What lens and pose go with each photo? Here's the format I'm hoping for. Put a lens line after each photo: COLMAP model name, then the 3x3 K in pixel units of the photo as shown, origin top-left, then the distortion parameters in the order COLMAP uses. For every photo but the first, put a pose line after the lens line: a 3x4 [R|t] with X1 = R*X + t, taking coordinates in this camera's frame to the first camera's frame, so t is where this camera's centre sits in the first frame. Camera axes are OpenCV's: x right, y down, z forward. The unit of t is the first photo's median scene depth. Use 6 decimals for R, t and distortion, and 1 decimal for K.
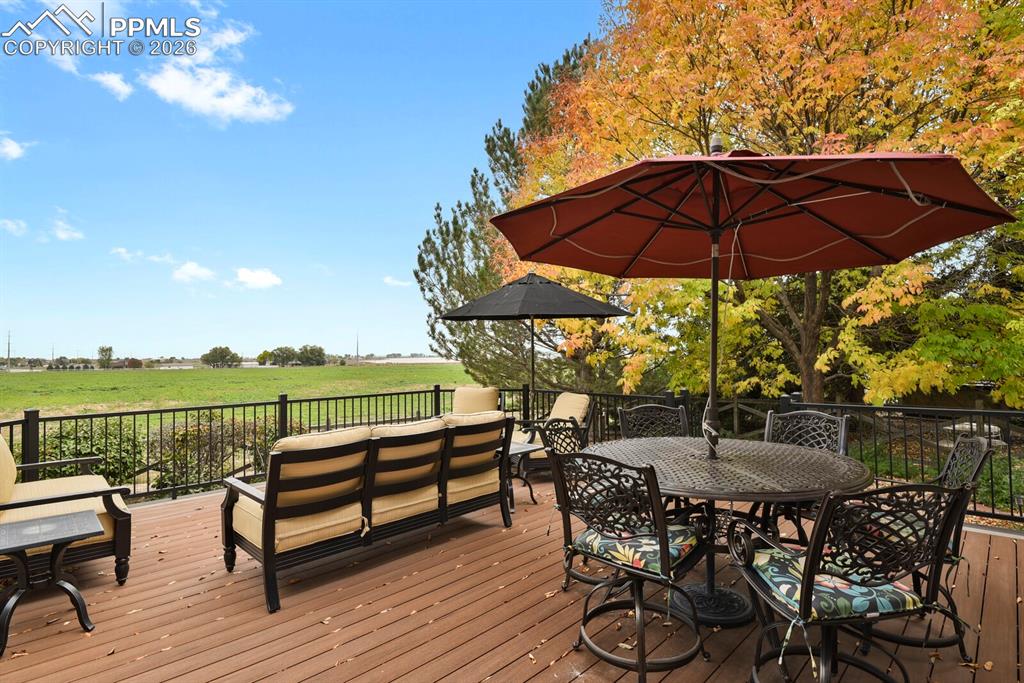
lens RADIAL K [[507.7, 0, 512.0], [0, 507.7, 341.5], [0, 0, 1]] dist [-0.001237, -0.018904]
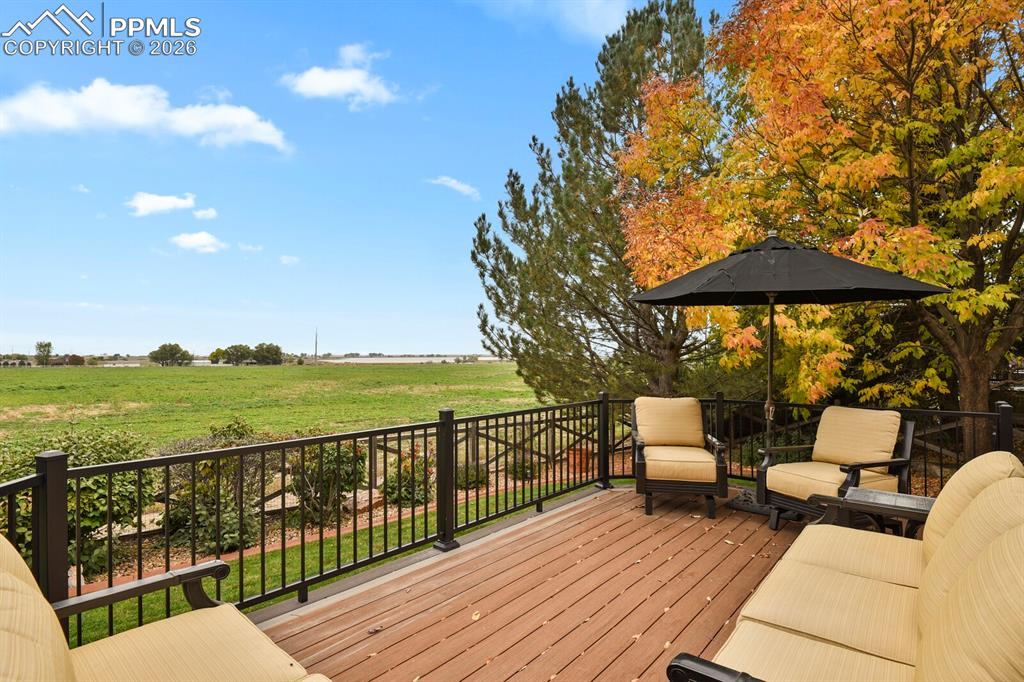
lens RADIAL K [[507.7, 0, 512.0], [0, 507.7, 341.0], [0, 0, 1]] dist [-0.001237, -0.018904]
pose [[0.997286, 0.013133, 0.072438, -0.176574], [-0.012911, 0.999910, -0.003542, 0.008522], [-0.072478, 0.002597, 0.997367, 0.156061]]
